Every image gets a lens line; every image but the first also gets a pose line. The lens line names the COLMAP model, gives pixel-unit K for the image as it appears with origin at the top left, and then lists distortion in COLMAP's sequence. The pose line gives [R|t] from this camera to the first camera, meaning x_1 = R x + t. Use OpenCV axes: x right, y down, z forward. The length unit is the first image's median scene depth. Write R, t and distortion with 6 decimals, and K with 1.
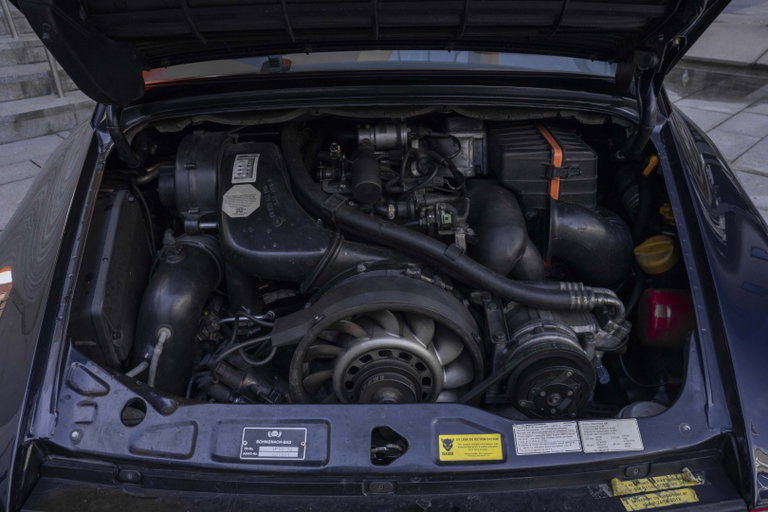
lens RADIAL K [[602.4, 0, 384.2], [0, 602.4, 256.1], [0, 0, 1]] dist [-0.085895, 0.092430]
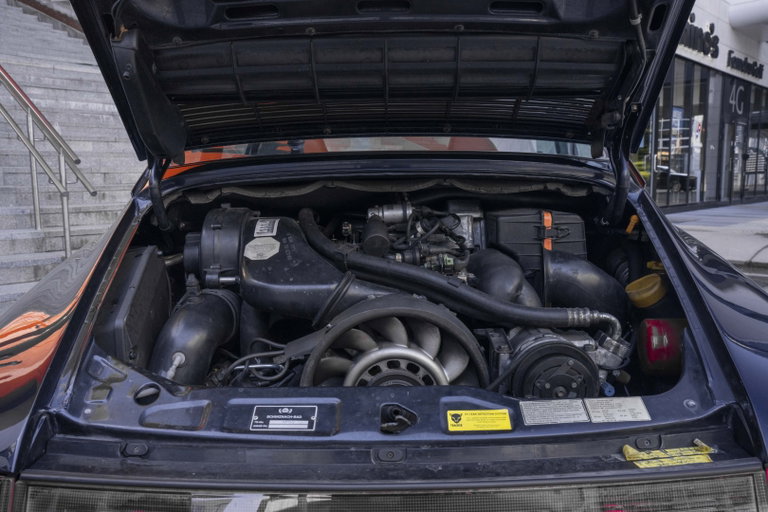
lens RADIAL K [[630.4, 0, 383.1], [0, 630.4, 250.8], [0, 0, 1]] dist [-0.056939, 0.065023]
pose [[0.999975, 0.003525, -0.006073, -0.010154], [-0.005524, 0.928891, -0.370312, 0.375981], [0.004336, 0.370336, 0.928888, -0.077932]]
